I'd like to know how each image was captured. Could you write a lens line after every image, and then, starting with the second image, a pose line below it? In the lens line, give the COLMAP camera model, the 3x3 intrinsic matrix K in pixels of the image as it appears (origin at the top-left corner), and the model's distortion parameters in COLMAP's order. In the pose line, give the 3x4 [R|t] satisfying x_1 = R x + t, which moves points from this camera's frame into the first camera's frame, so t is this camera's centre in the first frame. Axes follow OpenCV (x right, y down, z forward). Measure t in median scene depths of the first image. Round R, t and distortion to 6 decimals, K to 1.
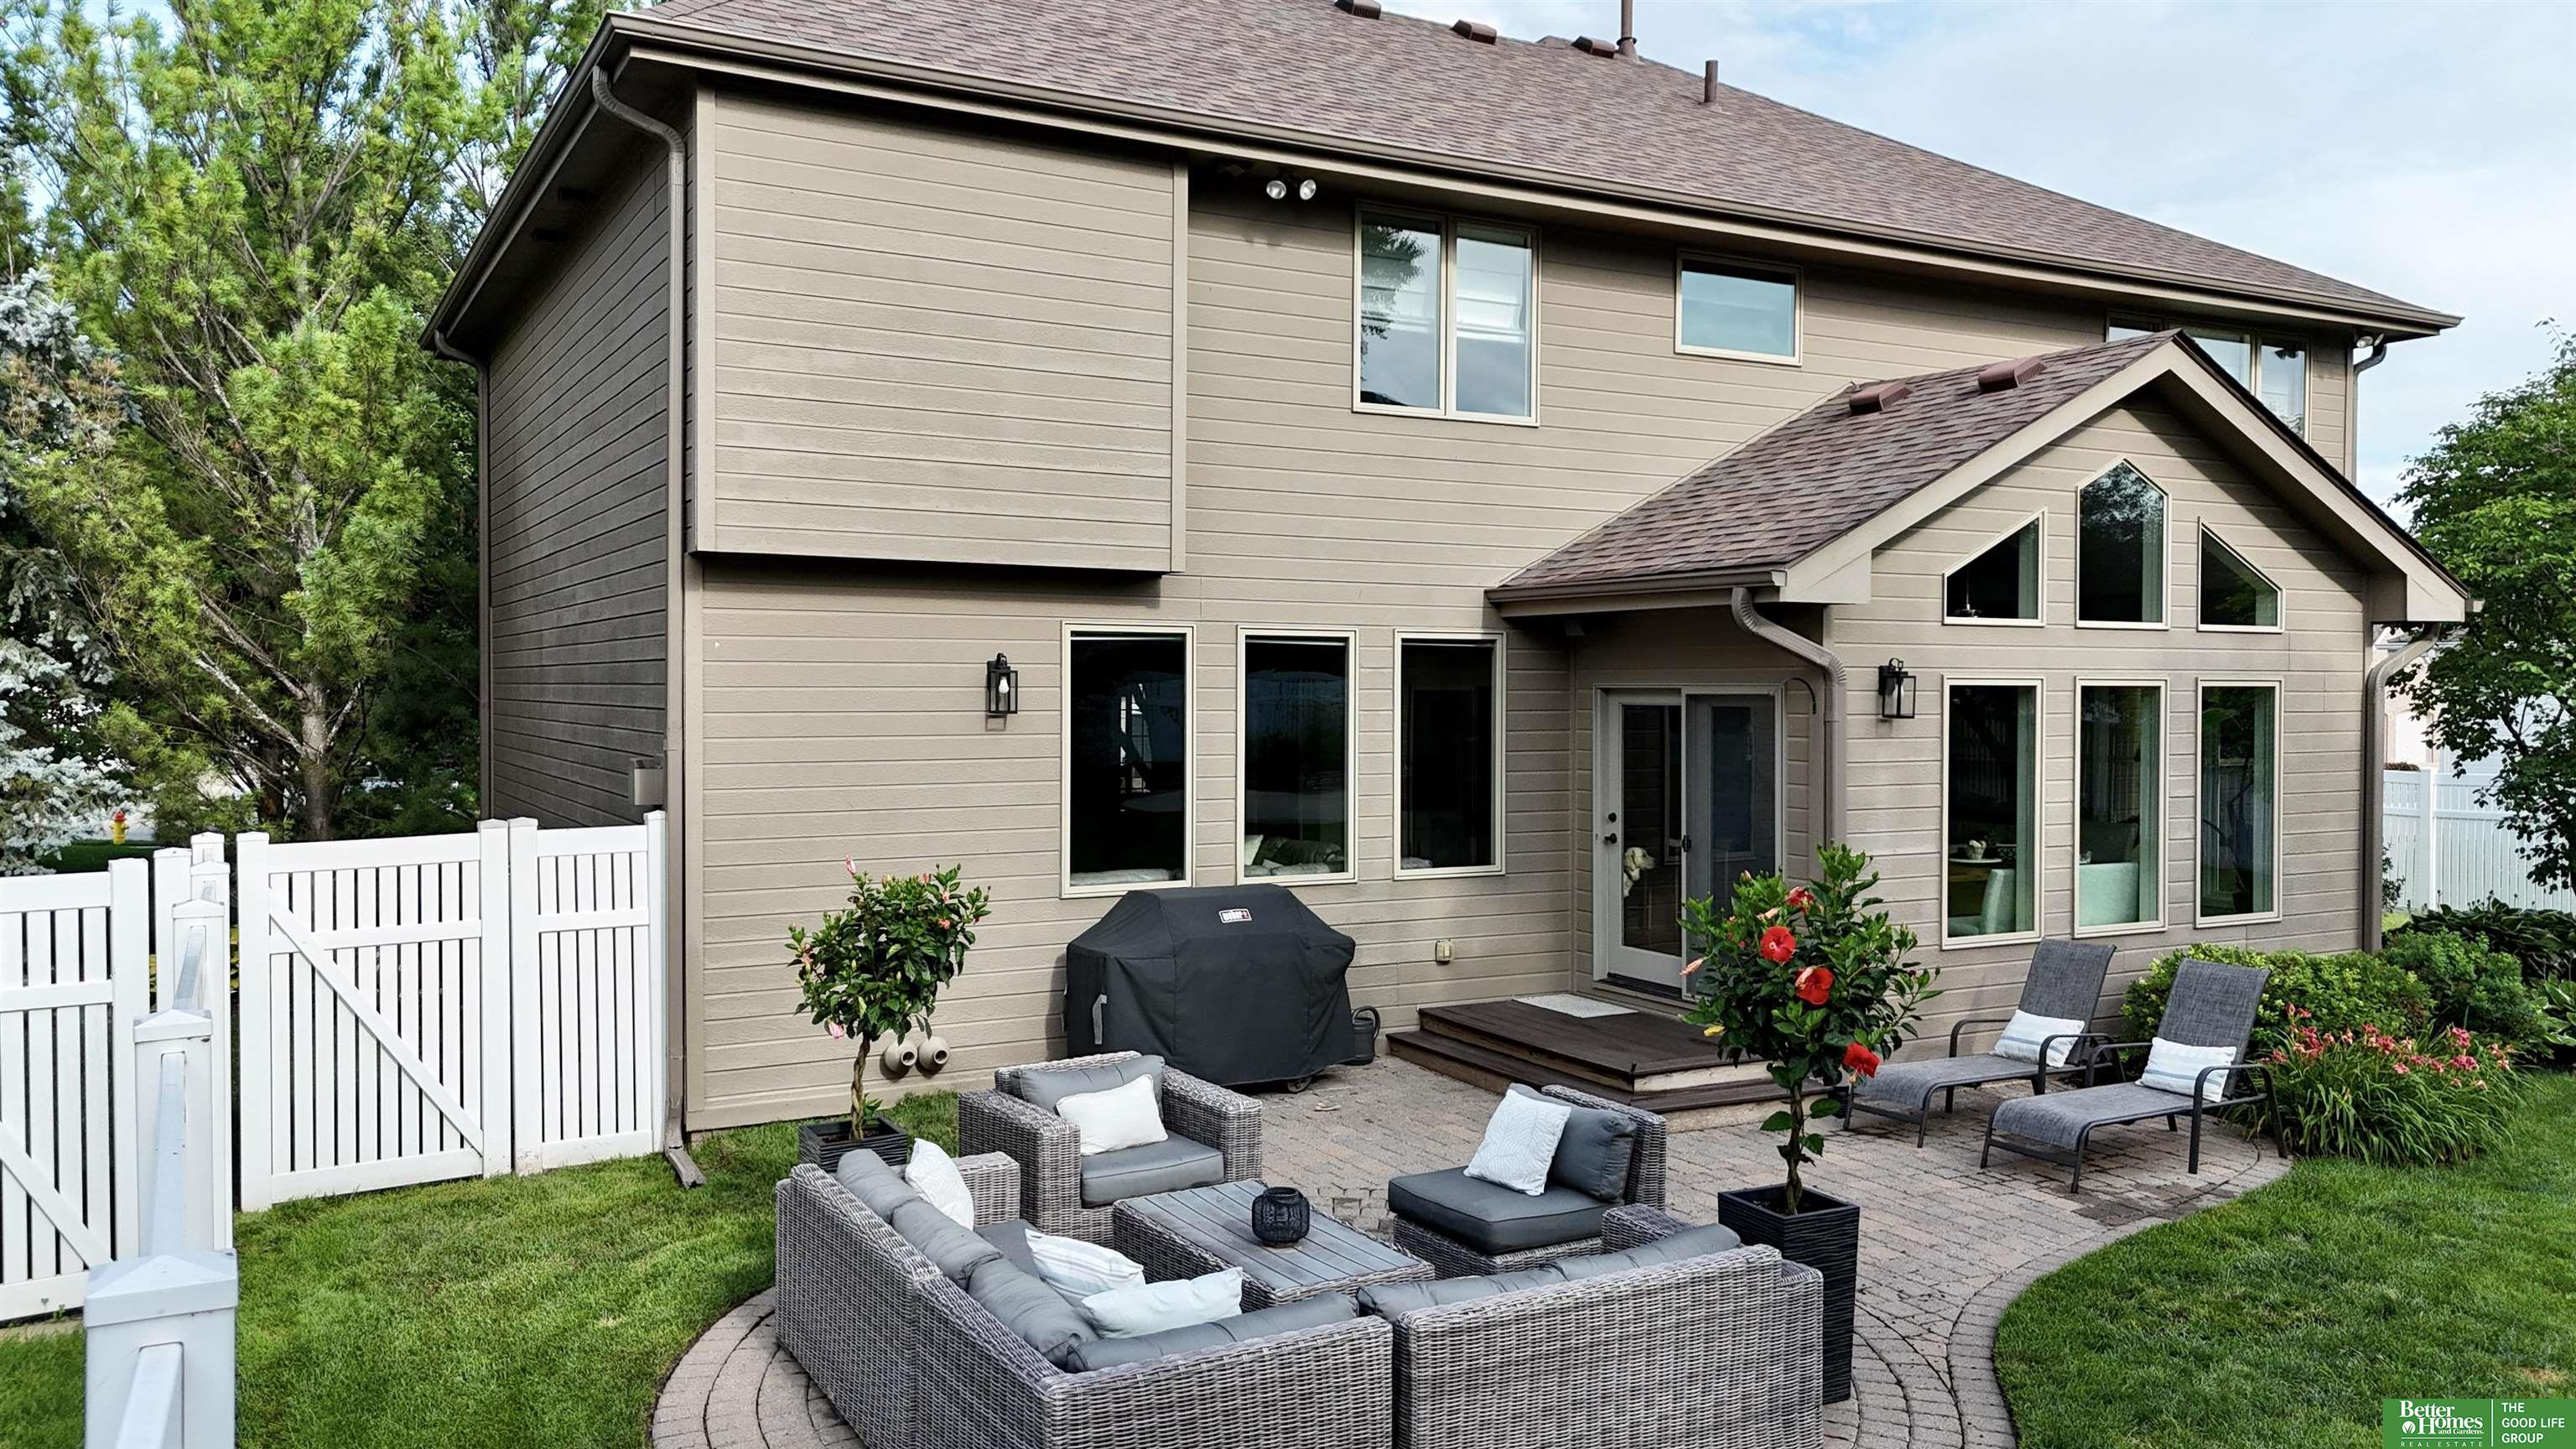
lens RADIAL K [[1894.0, 0, 1300.0], [0, 1894.0, 722.3], [0, 0, 1]] dist [0.065670, -0.055272]
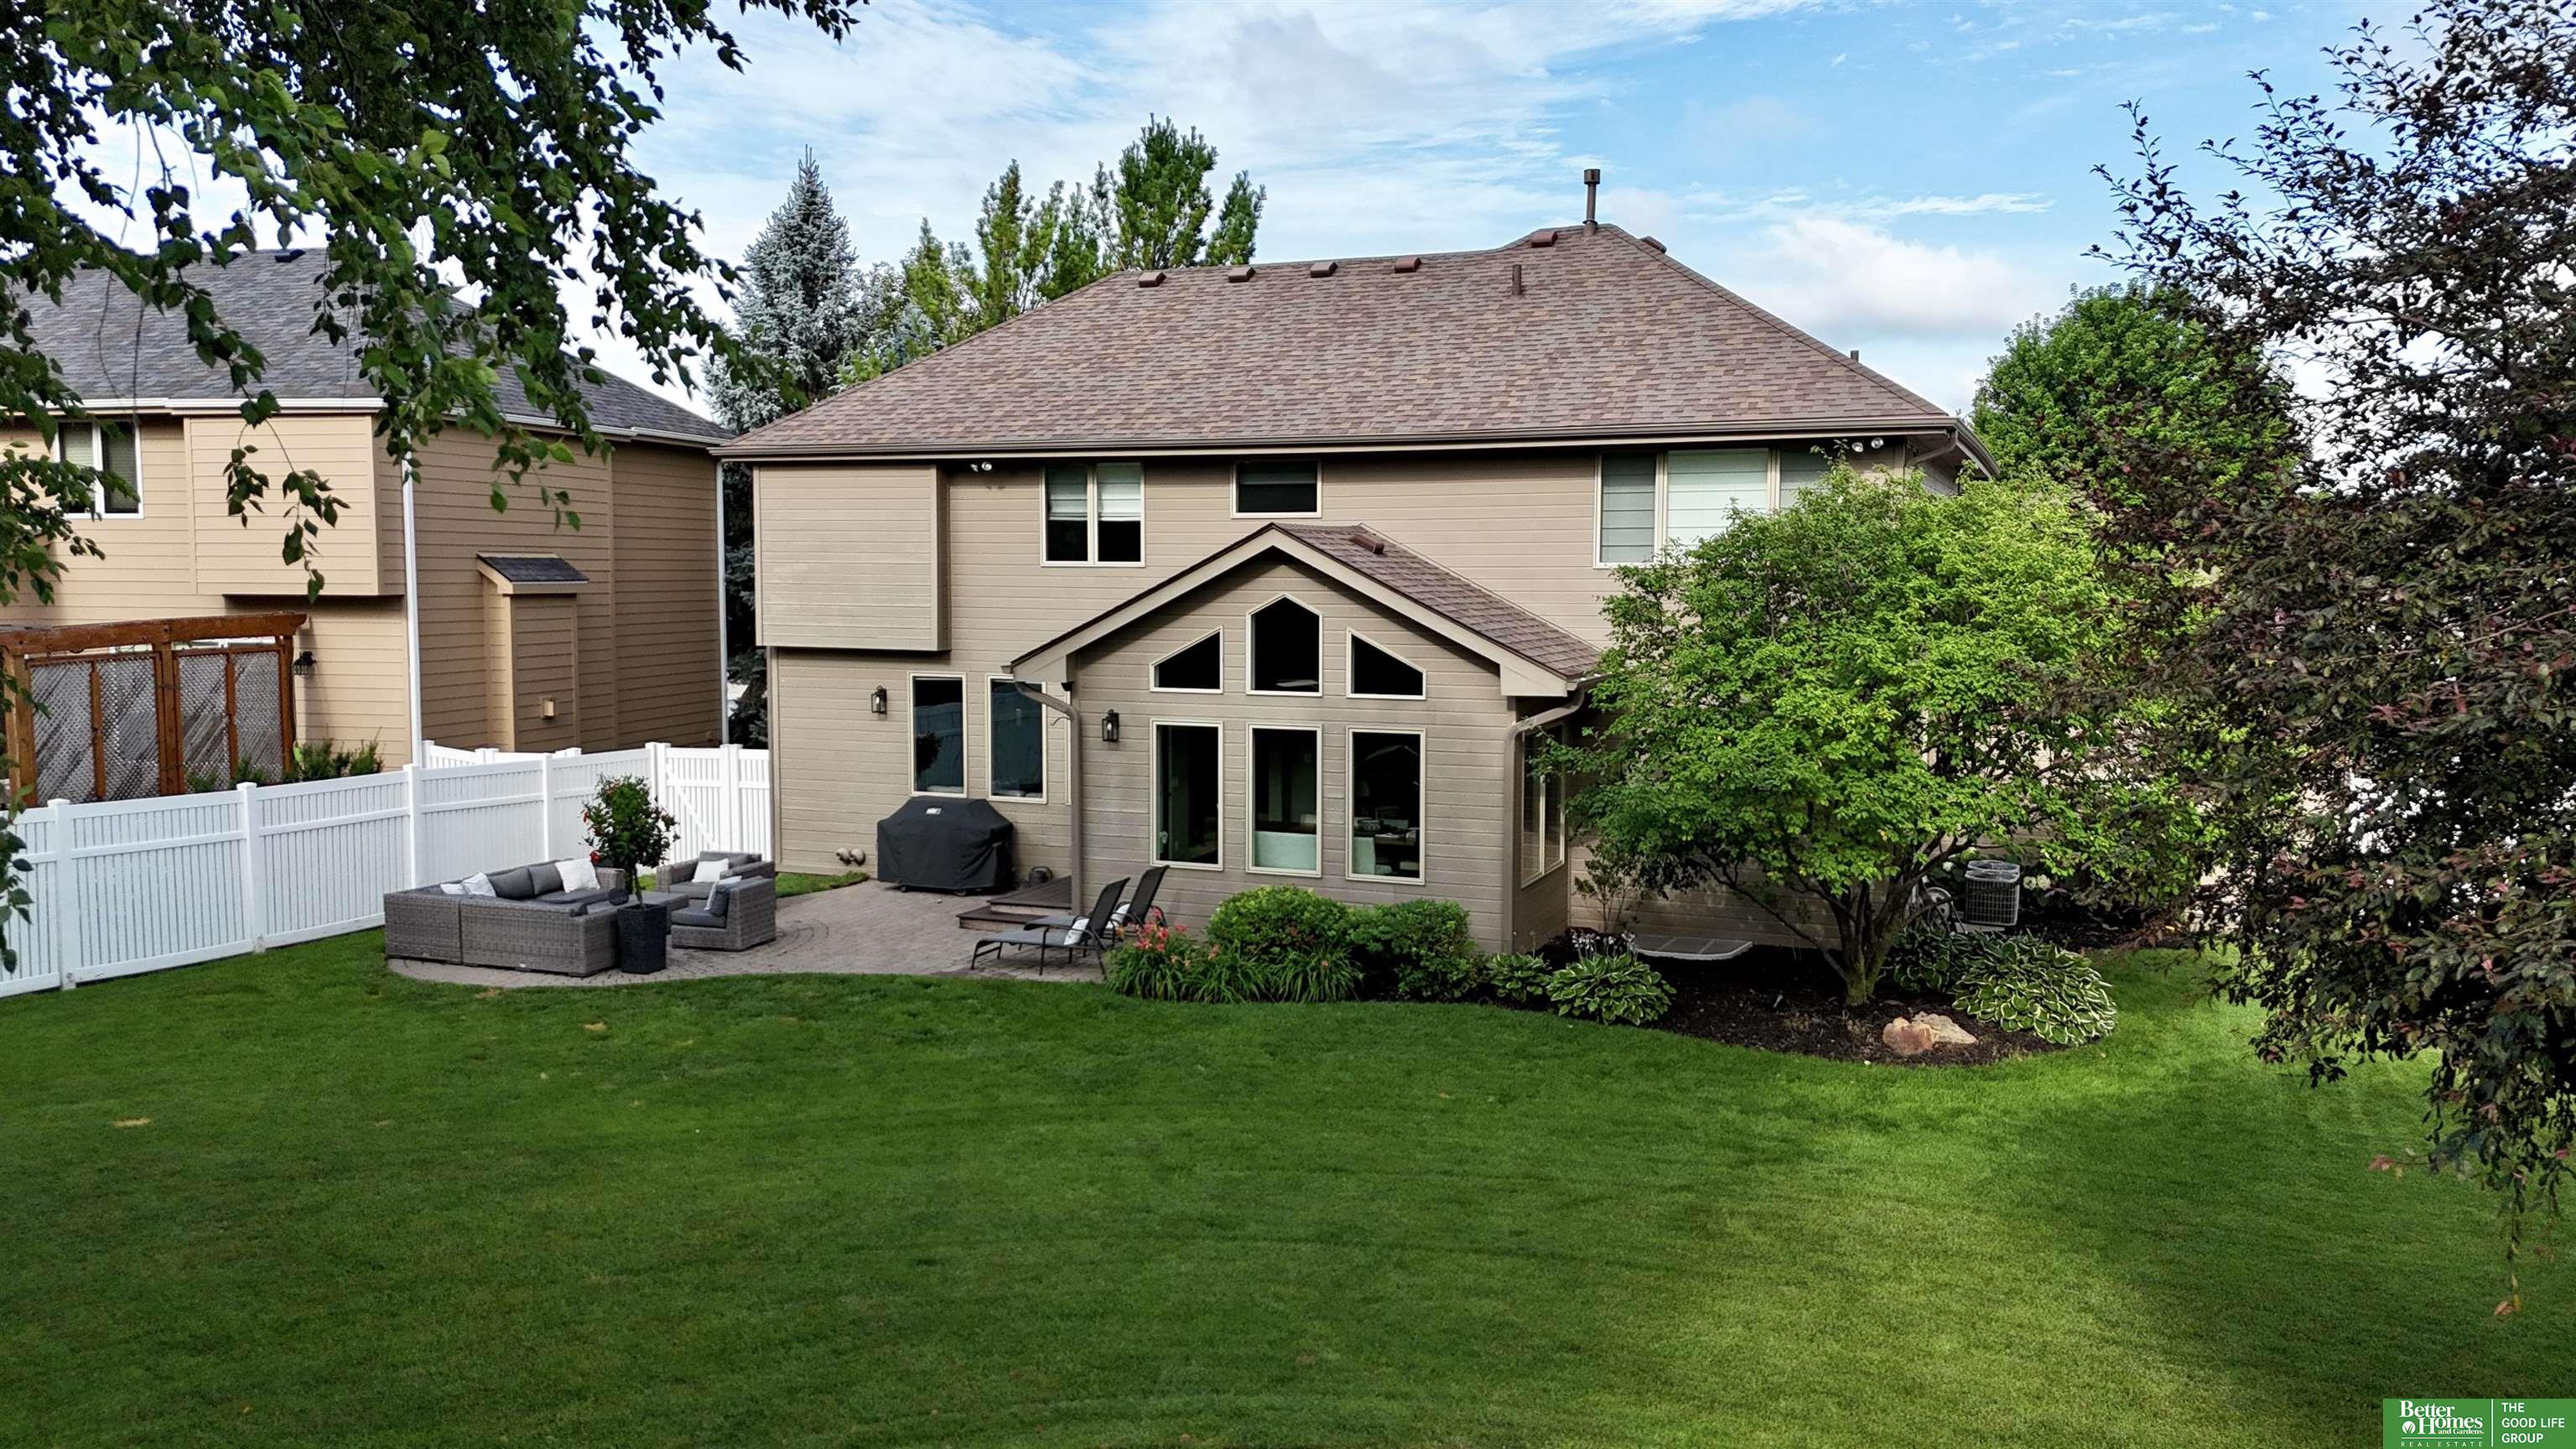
lens RADIAL K [[1894.0, 0, 1313.7], [0, 1894.0, 722.2], [0, 0, 1]] dist [0.065670, -0.055272]
pose [[0.627017, 0.060979, -0.776615, 1.844436], [-0.016197, 0.997737, 0.065265, -0.142539], [0.778837, -0.028344, 0.626585, -0.023902]]
